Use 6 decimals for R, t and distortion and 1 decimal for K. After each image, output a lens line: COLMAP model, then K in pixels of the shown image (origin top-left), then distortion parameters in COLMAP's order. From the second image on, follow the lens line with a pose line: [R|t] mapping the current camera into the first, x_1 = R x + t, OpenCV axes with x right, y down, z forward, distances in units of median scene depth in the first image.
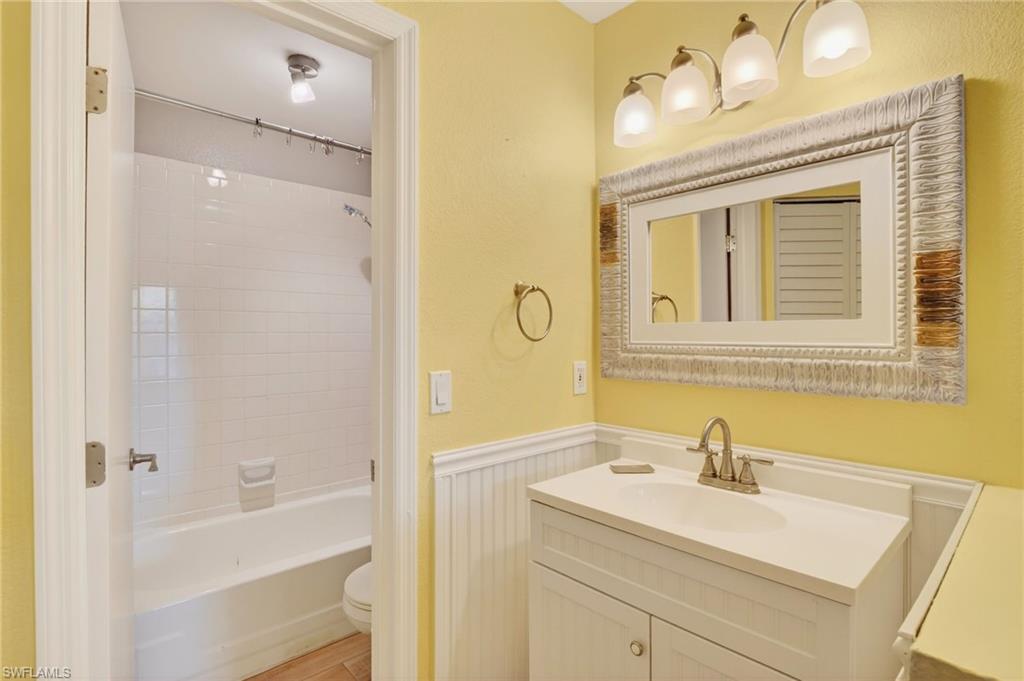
lens RADIAL K [[504.7, 0, 517.6], [0, 504.7, 328.4], [0, 0, 1]] dist [-0.001047, -0.002081]
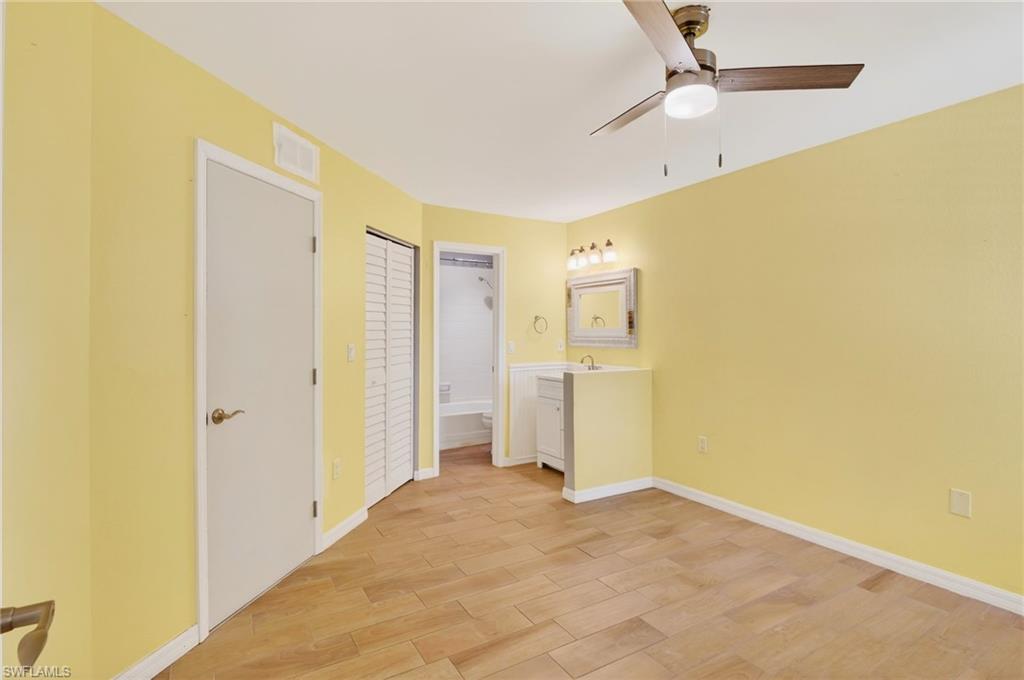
lens RADIAL K [[504.7, 0, 517.6], [0, 504.7, 327.9], [0, 0, 1]] dist [-0.001047, -0.002081]
pose [[0.979181, 0.005016, -0.202925, 0.555038], [-0.004996, 0.999987, 0.000609, -0.009738], [0.202925, 0.000417, 0.979194, -2.251364]]
